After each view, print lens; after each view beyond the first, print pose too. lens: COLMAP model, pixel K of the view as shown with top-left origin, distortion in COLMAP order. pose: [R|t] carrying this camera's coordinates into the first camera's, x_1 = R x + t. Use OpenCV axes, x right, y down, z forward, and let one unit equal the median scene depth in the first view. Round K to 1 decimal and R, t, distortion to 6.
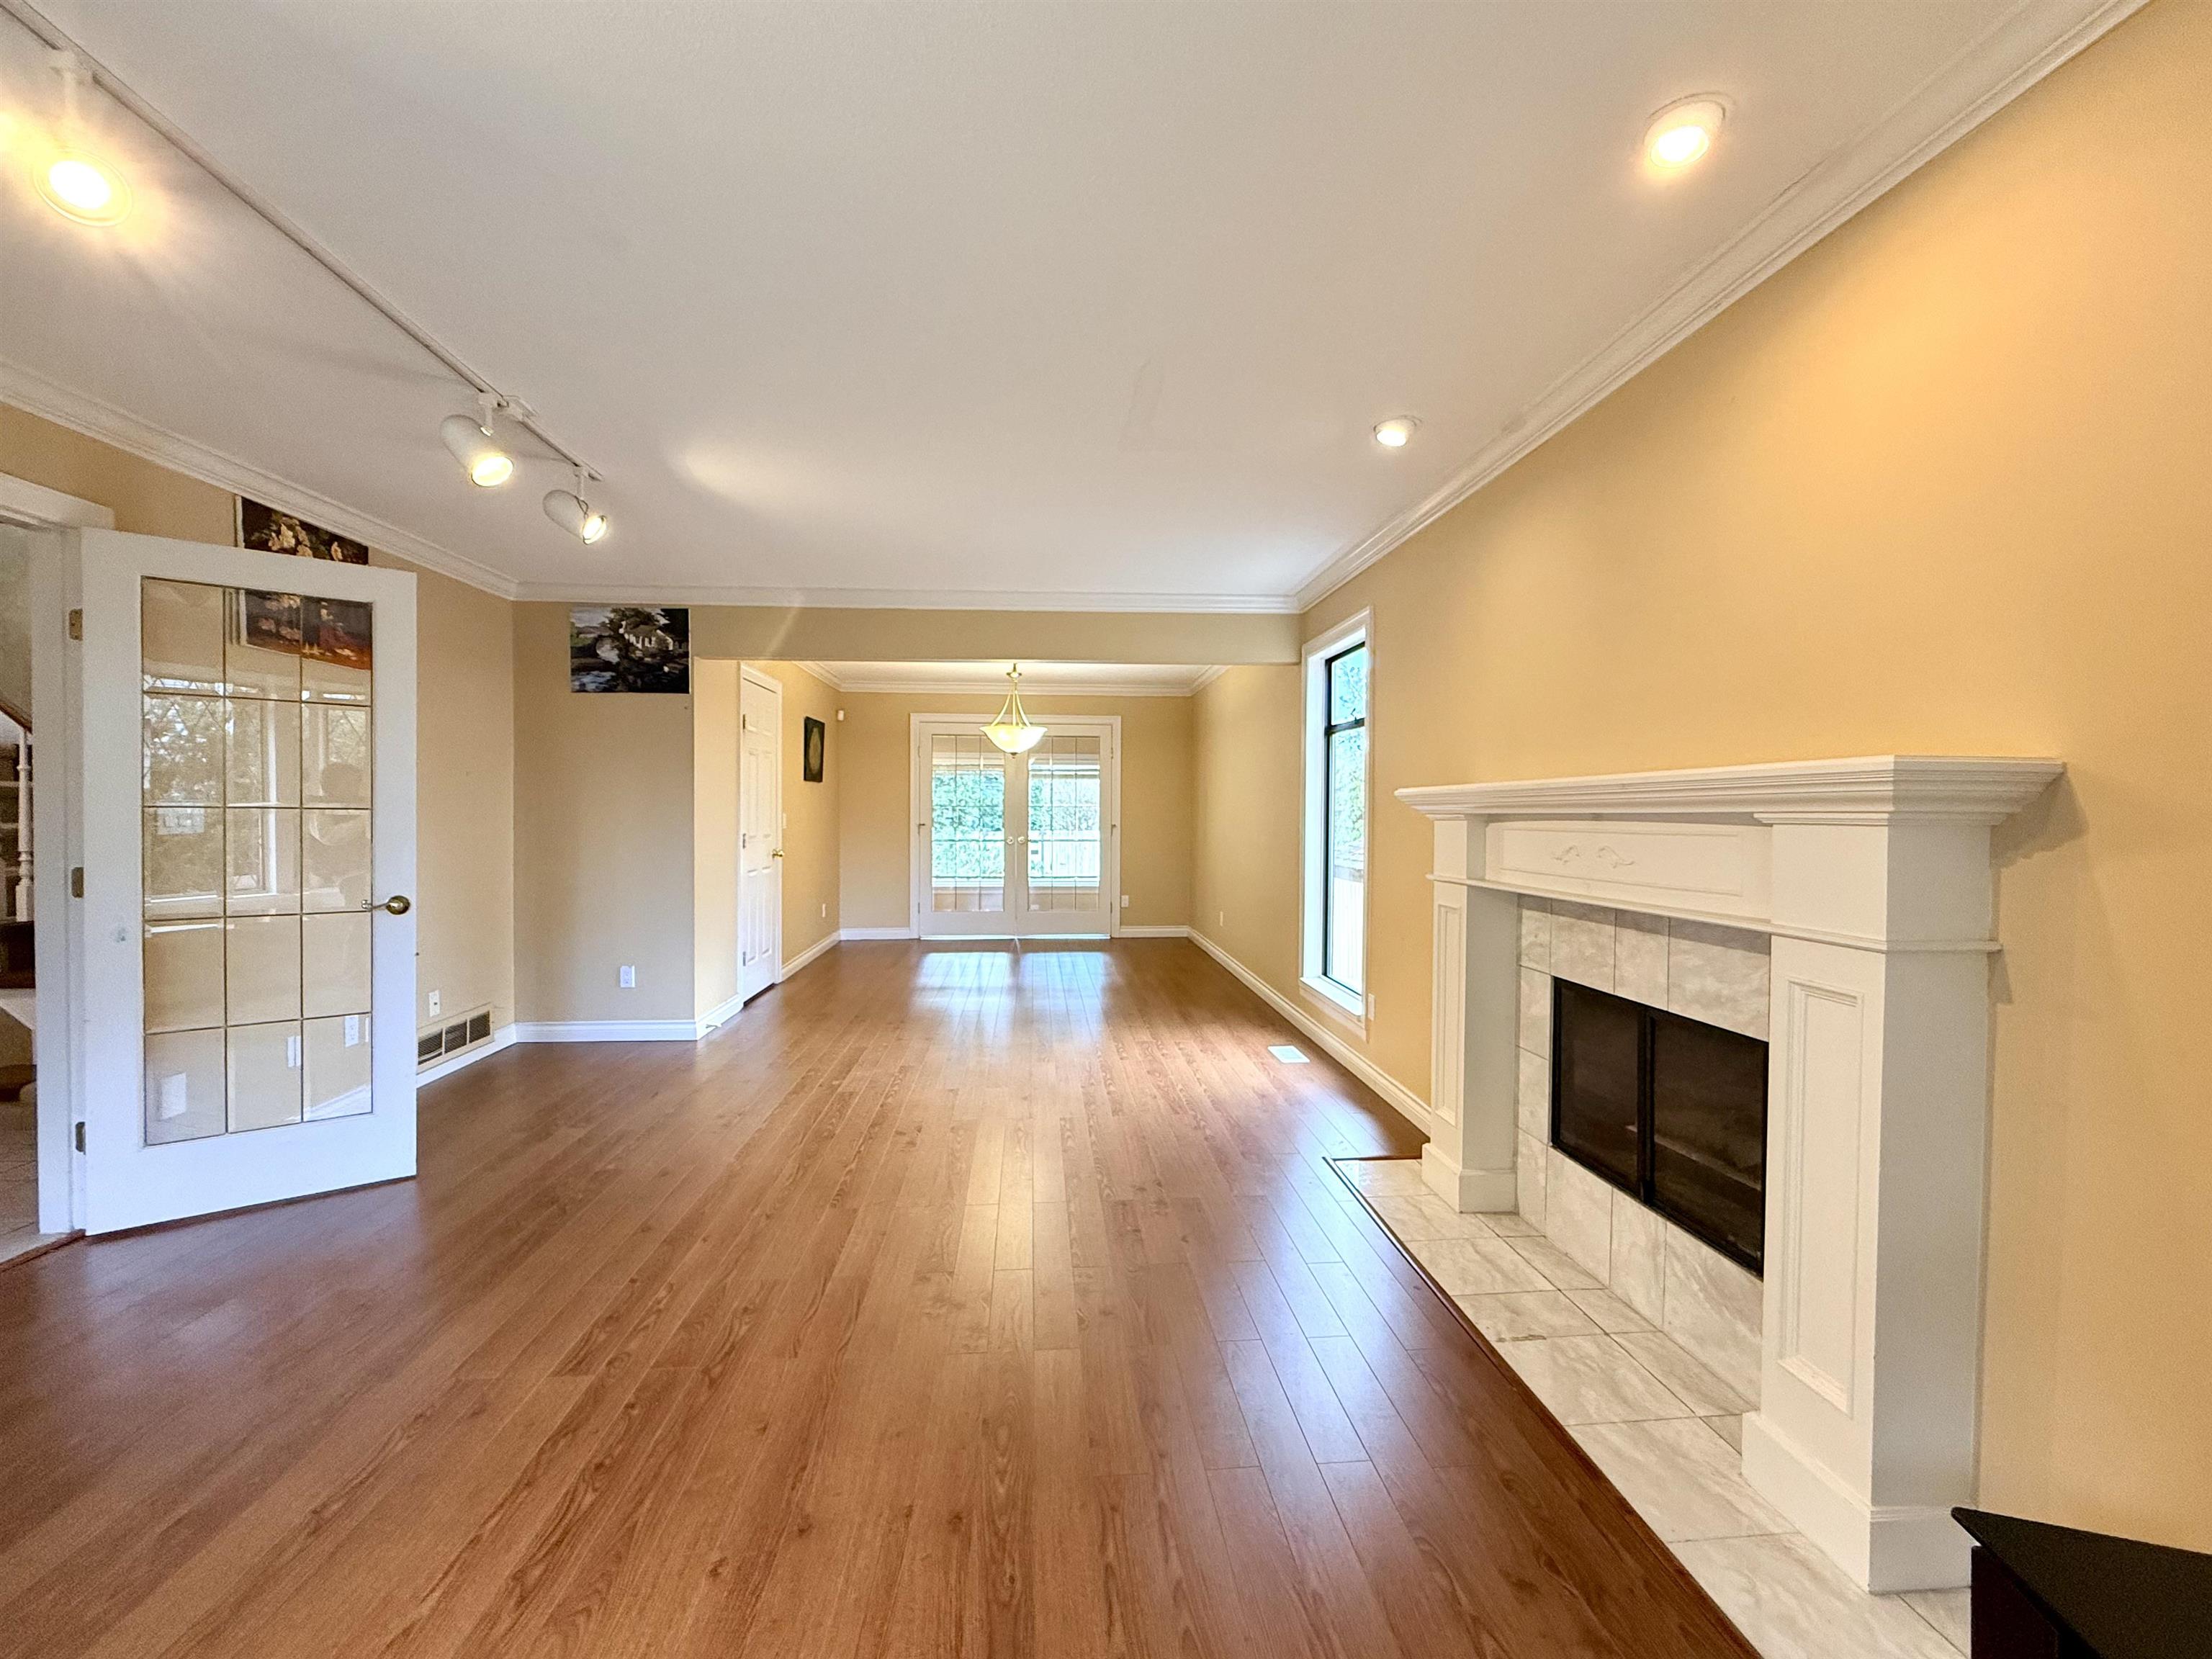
lens RADIAL K [[923.2, 0, 1106.0], [0, 923.2, 829.5], [0, 0, 1]] dist [0.000934, -0.000031]
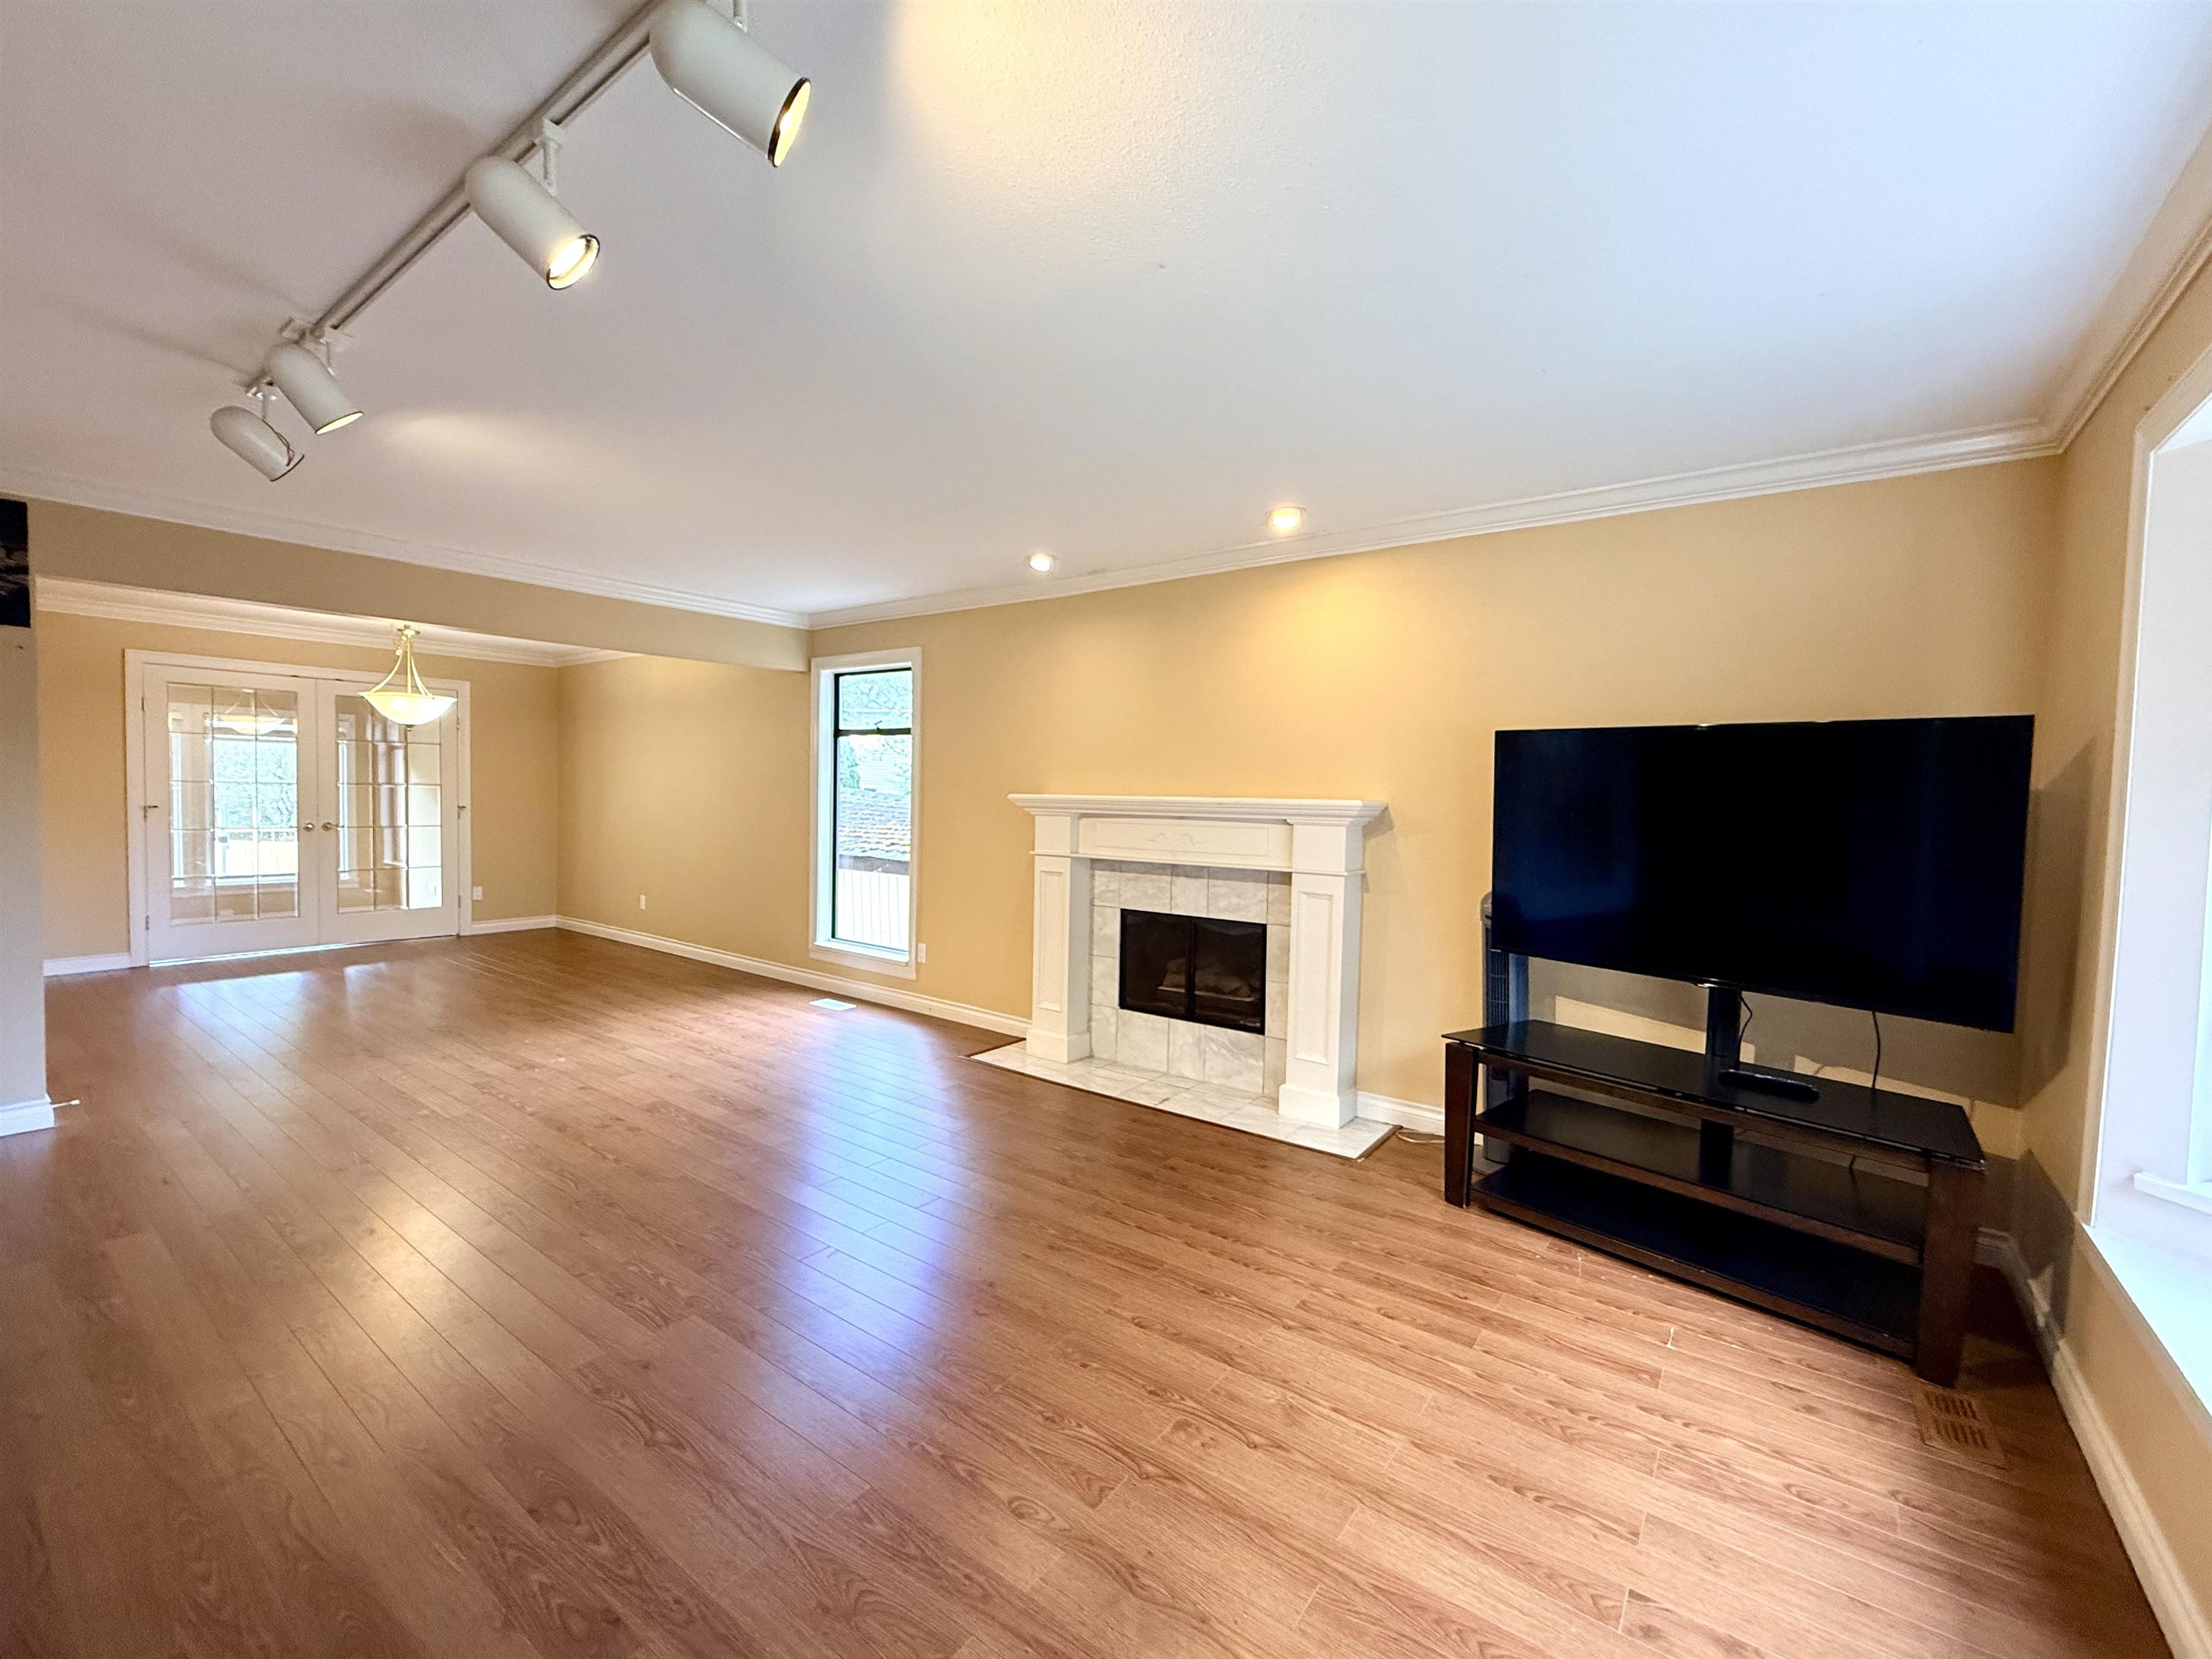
lens RADIAL K [[923.2, 0, 1106.0], [0, 923.2, 829.5], [0, 0, 1]] dist [0.000934, -0.000031]
pose [[0.662643, -0.019789, 0.748674, -0.754723], [-0.003642, 0.999554, 0.029643, -0.034782], [-0.748927, -0.022369, 0.662275, -0.093677]]
